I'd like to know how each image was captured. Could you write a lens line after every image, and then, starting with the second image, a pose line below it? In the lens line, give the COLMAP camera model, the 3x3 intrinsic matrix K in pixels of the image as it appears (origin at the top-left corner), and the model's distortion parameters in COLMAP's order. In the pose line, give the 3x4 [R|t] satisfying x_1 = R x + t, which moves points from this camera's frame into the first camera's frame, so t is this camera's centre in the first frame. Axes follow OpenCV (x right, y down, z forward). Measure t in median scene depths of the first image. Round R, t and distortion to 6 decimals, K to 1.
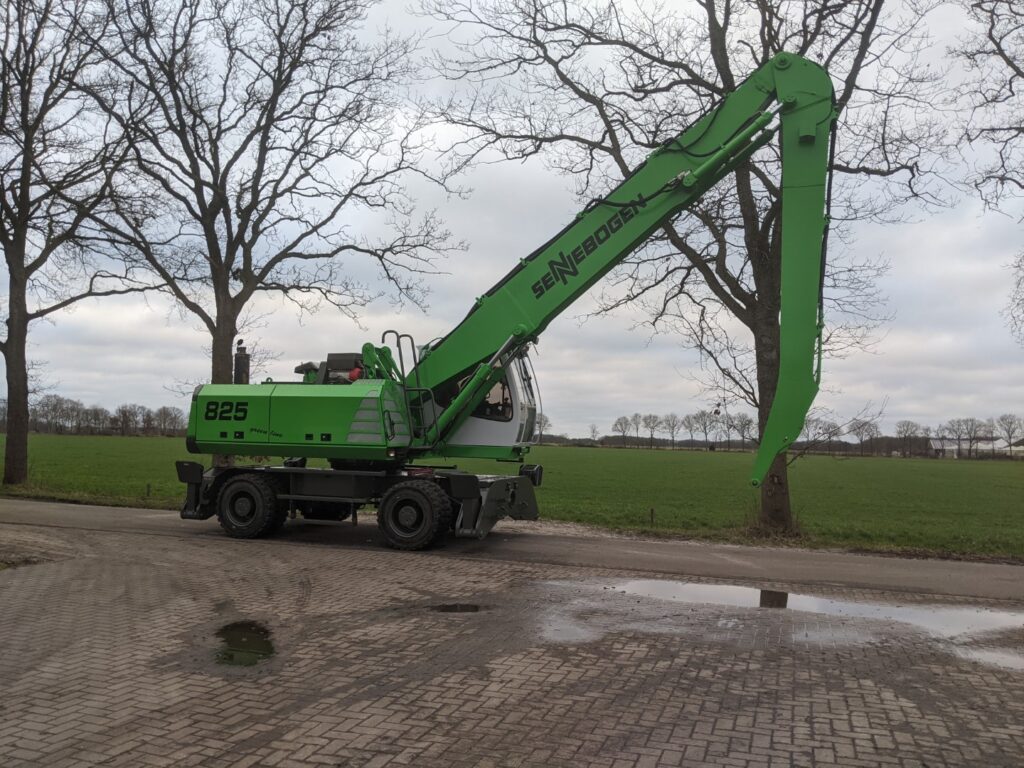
lens RADIAL K [[813.1, 0, 516.5], [0, 813.1, 404.1], [0, 0, 1]] dist [0.046222, -0.083995]
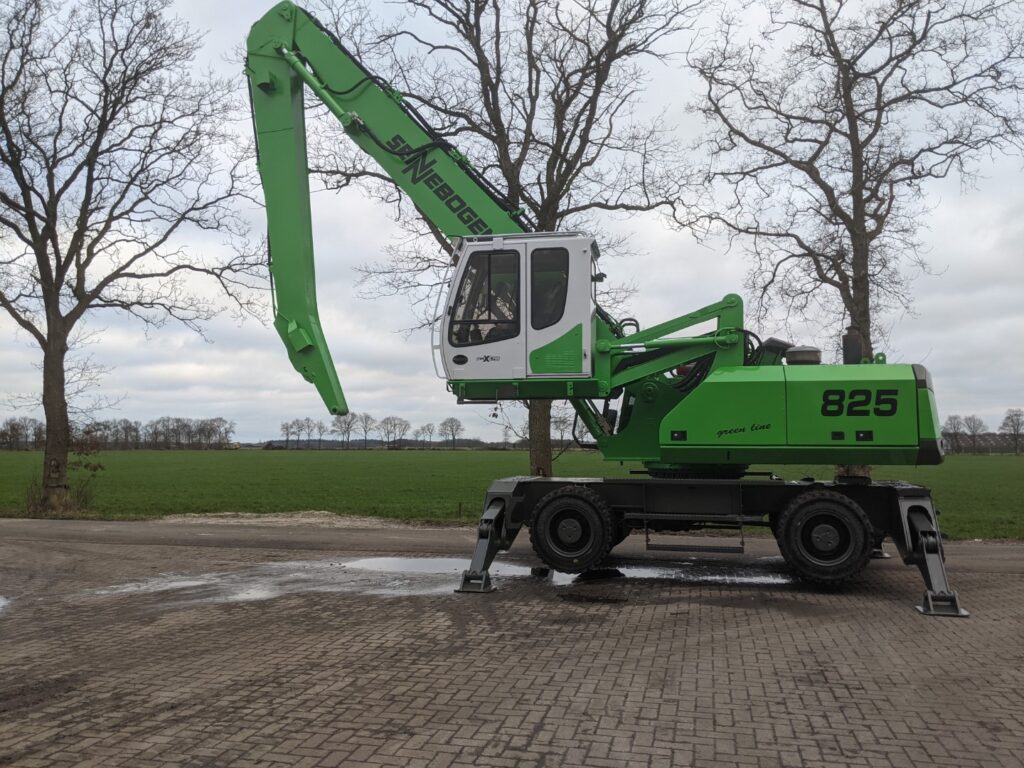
lens RADIAL K [[813.1, 0, 517.0], [0, 813.1, 380.6], [0, 0, 1]] dist [0.046222, -0.083995]
pose [[0.994508, -0.014439, 0.103656, 0.123763], [0.017979, 0.999284, -0.033298, -0.000159], [-0.103101, 0.034979, 0.994056, -0.111829]]
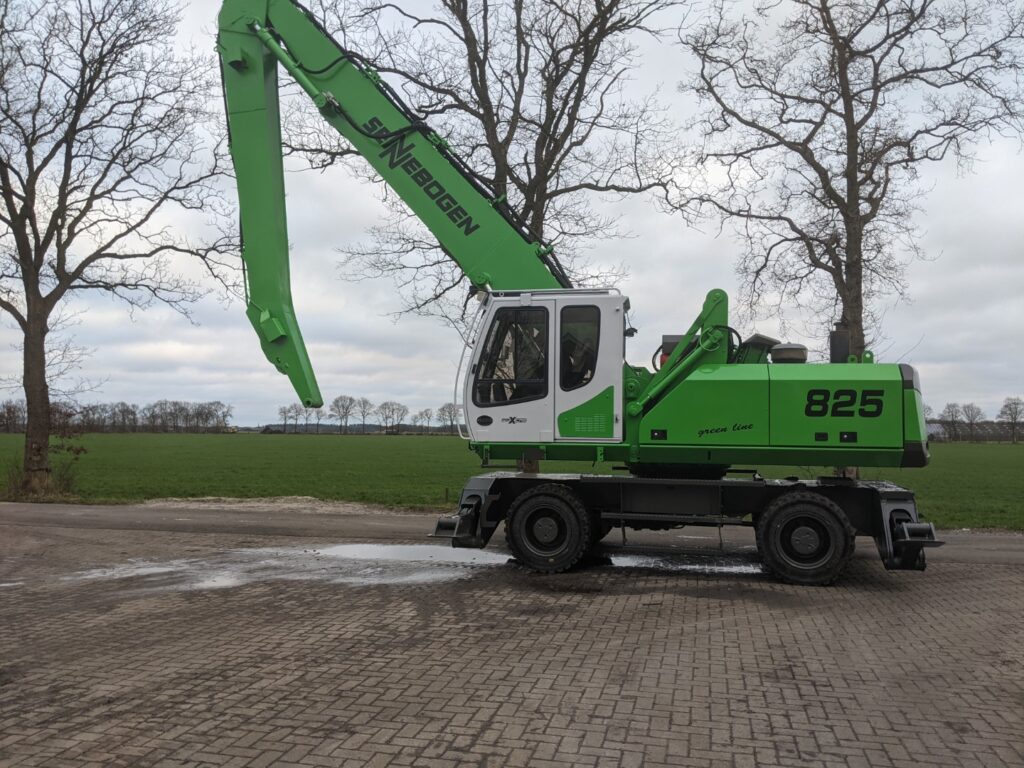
lens RADIAL K [[813.1, 0, 518.8], [0, 813.1, 393.0], [0, 0, 1]] dist [0.046222, -0.083995]
pose [[0.994231, -0.011538, 0.106634, 0.138991], [0.011662, 0.999932, -0.000543, 0.000345], [-0.106620, 0.001784, 0.994298, -0.099892]]
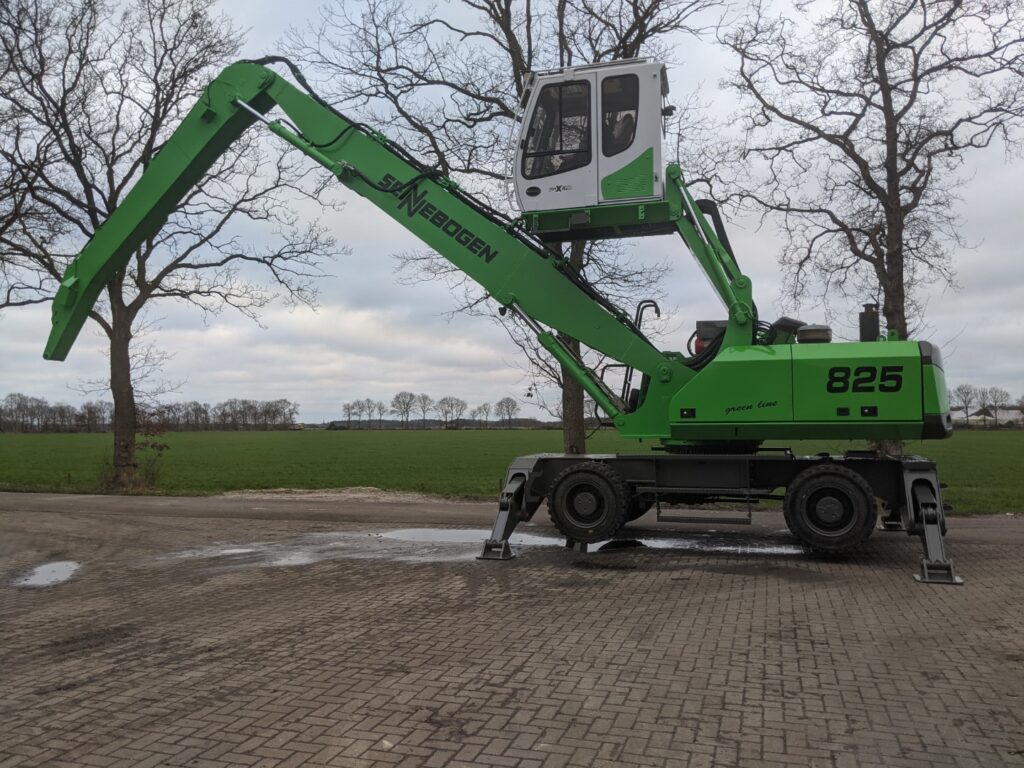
lens RADIAL K [[813.1, 0, 509.8], [0, 813.1, 398.8], [0, 0, 1]] dist [0.046222, -0.083995]
pose [[0.999280, -0.029521, 0.023838, 0.146433], [0.029224, 0.999492, 0.012701, -0.000350], [-0.024201, -0.011995, 0.999635, -0.142027]]
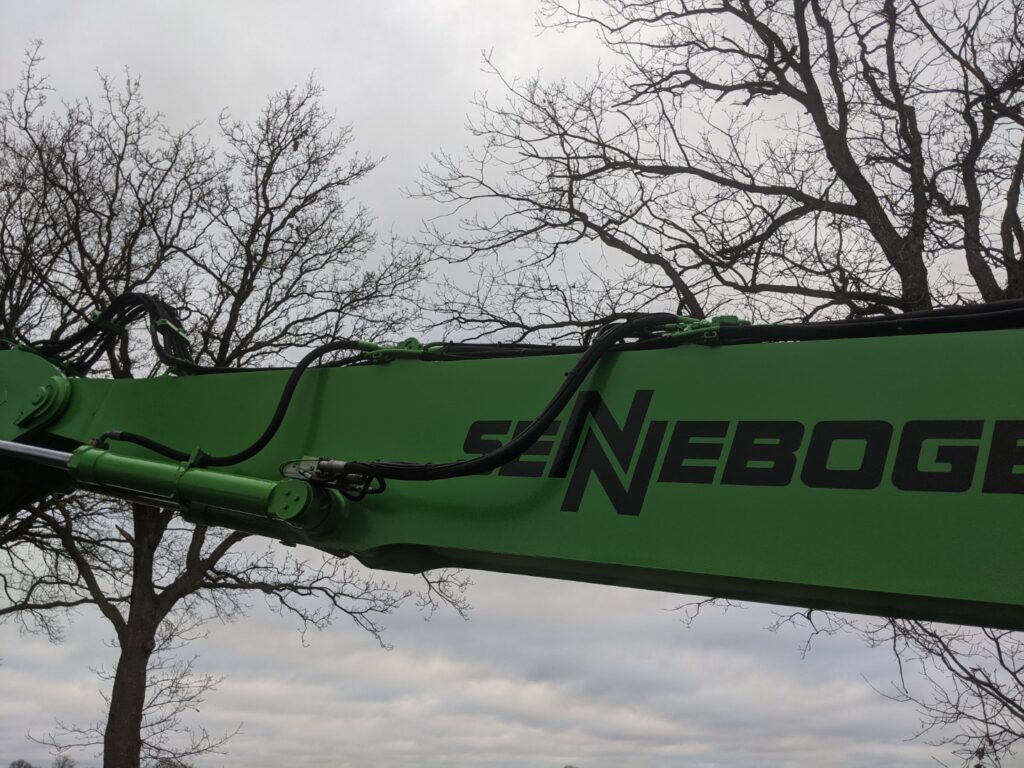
lens RADIAL K [[813.1, 0, 508.3], [0, 813.1, 372.9], [0, 0, 1]] dist [0.046222, -0.083995]
pose [[0.985467, -0.080795, -0.149425, 0.055887], [0.008712, 0.902527, -0.430545, 0.000023], [0.169646, 0.422986, 0.890114, 0.353642]]
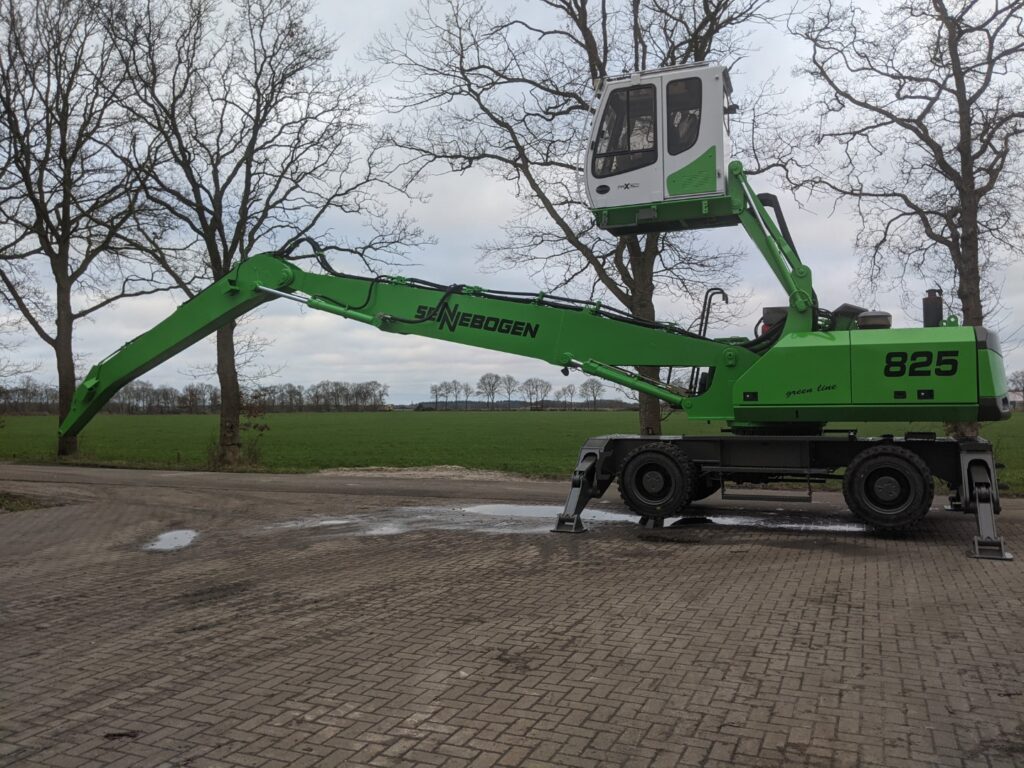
lens RADIAL K [[813.1, 0, 524.5], [0, 813.1, 380.5], [0, 0, 1]] dist [0.046222, -0.083995]
pose [[0.997449, -0.033347, -0.063109, 0.155169], [0.034088, 0.999362, 0.010696, -0.002964], [0.062712, -0.012820, 0.997949, -0.182429]]
